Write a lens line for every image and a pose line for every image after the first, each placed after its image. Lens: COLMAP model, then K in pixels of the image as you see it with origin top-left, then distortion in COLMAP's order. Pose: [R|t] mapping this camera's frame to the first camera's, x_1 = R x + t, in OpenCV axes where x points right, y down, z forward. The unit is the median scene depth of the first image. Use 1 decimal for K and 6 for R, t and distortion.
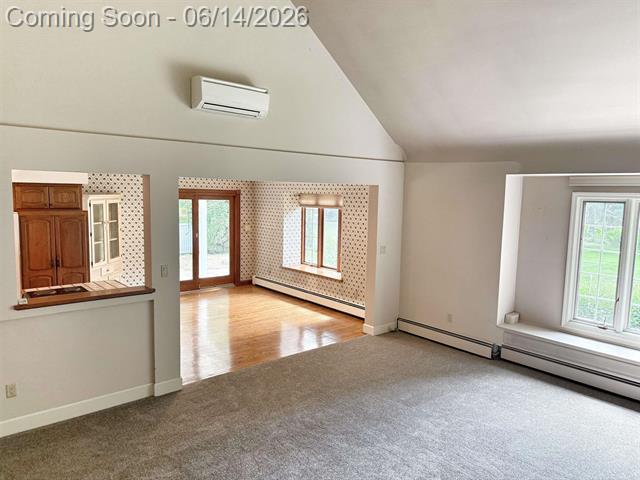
lens RADIAL K [[446.0, 0, 320.0], [0, 446.0, 240.0], [0, 0, 1]] dist [0.092215, -0.133117]
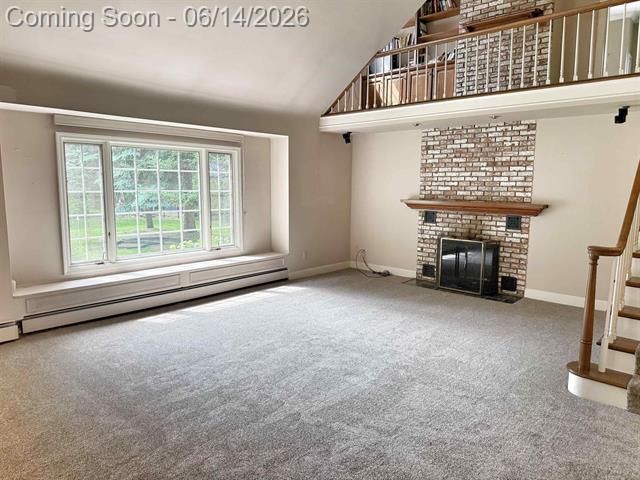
lens RADIAL K [[446.0, 0, 320.0], [0, 446.0, 240.0], [0, 0, 1]] dist [0.092215, -0.133117]
pose [[-0.130052, -0.146798, 0.980580, -0.378545], [0.090080, 0.983140, 0.159128, 0.012596], [-0.987407, 0.109026, -0.114636, 0.474270]]
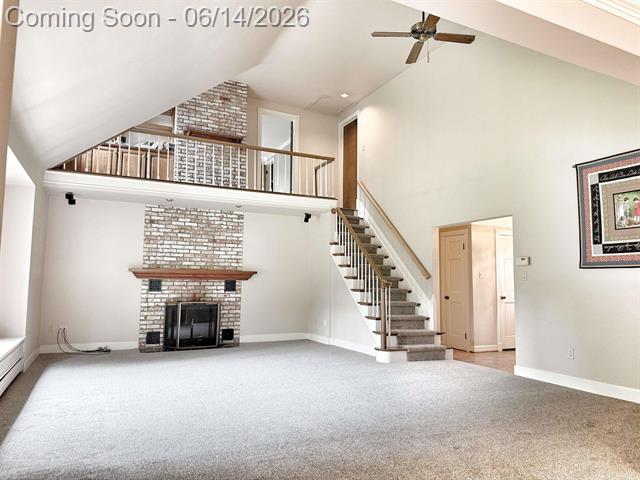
lens RADIAL K [[447.4, 0, 319.4], [0, 447.4, 242.7], [0, 0, 1]] dist [0.114714, -0.172205]
pose [[-0.968181, -0.008835, 0.250097, -0.033756], [-0.005121, 0.999867, 0.015497, 0.024801], [-0.250200, 0.013723, -0.968097, 1.111239]]
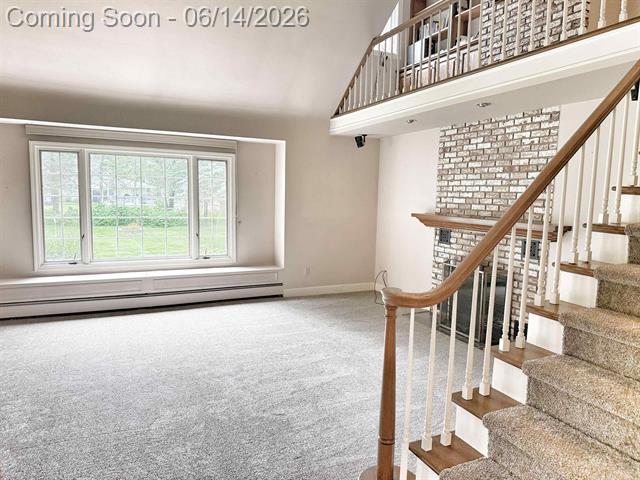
lens RADIAL K [[446.0, 0, 320.0], [0, 446.0, 240.0], [0, 0, 1]] dist [0.092215, -0.133117]
pose [[0.258776, -0.115692, 0.958984, -0.234282], [0.080241, 0.991945, 0.098016, 0.058202], [-0.962599, 0.051586, 0.265975, 0.075444]]
